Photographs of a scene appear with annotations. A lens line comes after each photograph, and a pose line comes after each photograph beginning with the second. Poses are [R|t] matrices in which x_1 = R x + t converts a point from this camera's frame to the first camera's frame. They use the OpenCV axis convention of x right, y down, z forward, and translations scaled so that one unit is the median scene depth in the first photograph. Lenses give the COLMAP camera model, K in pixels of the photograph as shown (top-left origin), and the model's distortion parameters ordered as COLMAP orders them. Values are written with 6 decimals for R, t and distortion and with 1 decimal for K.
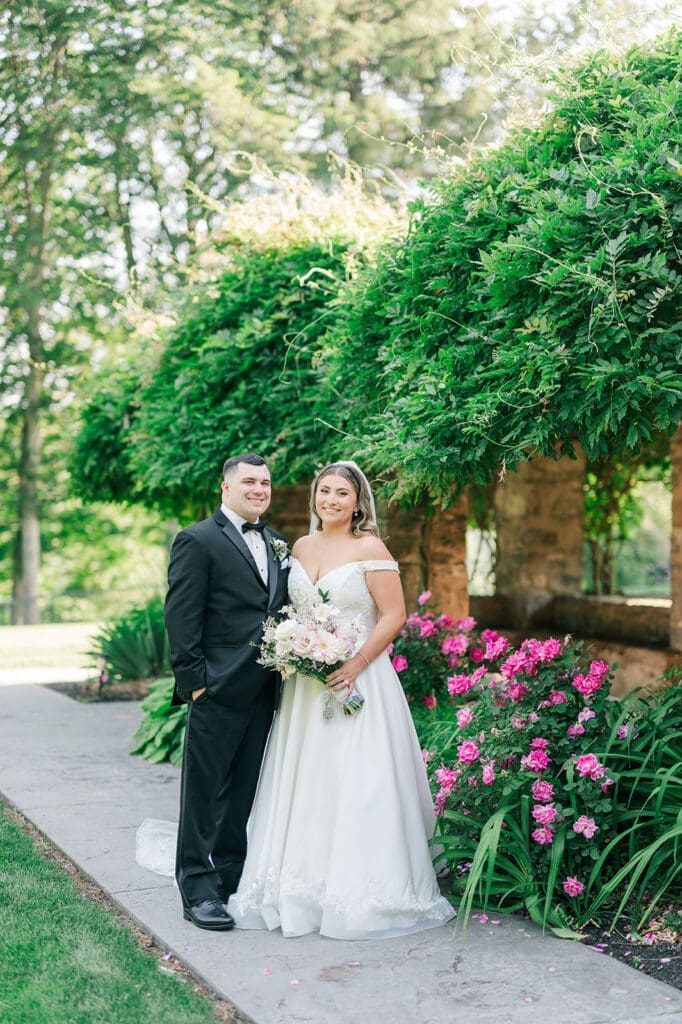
lens RADIAL K [[1065.4, 0, 341.0], [0, 1065.4, 512.0], [0, 0, 1]] dist [0.007563, -0.023149]
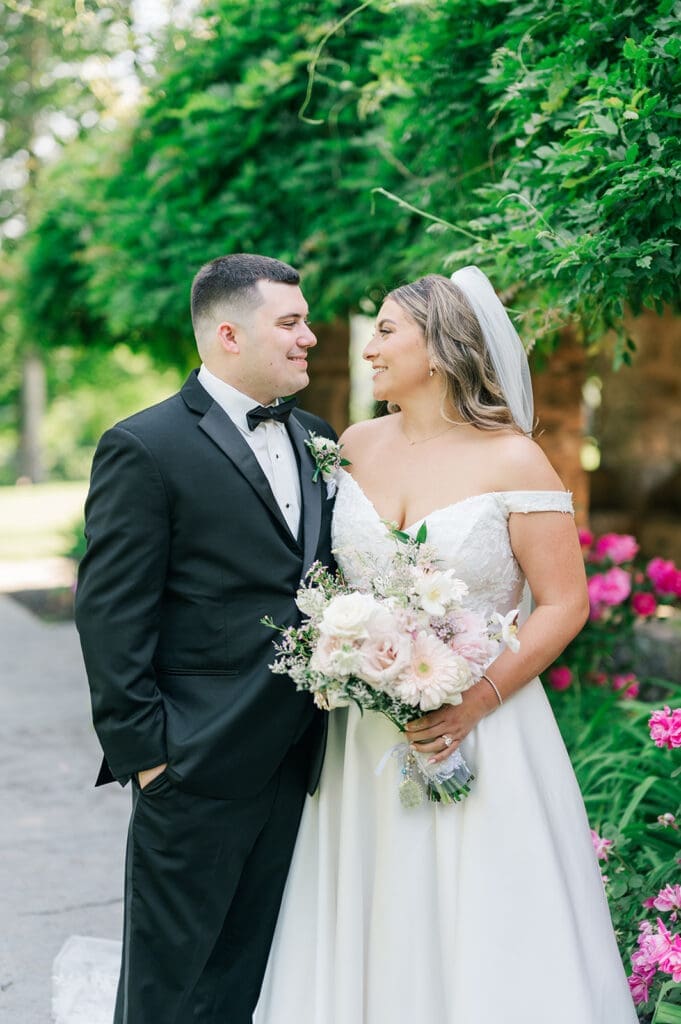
lens RADIAL K [[891.0, 0, 340.5], [0, 891.0, 512.0], [0, 0, 1]] dist [0.085041, -0.212950]
pose [[0.999668, -0.011663, -0.022994, -0.029415], [0.015659, 0.983149, 0.182133, -0.011958], [0.020482, -0.182433, 0.983005, 0.473000]]
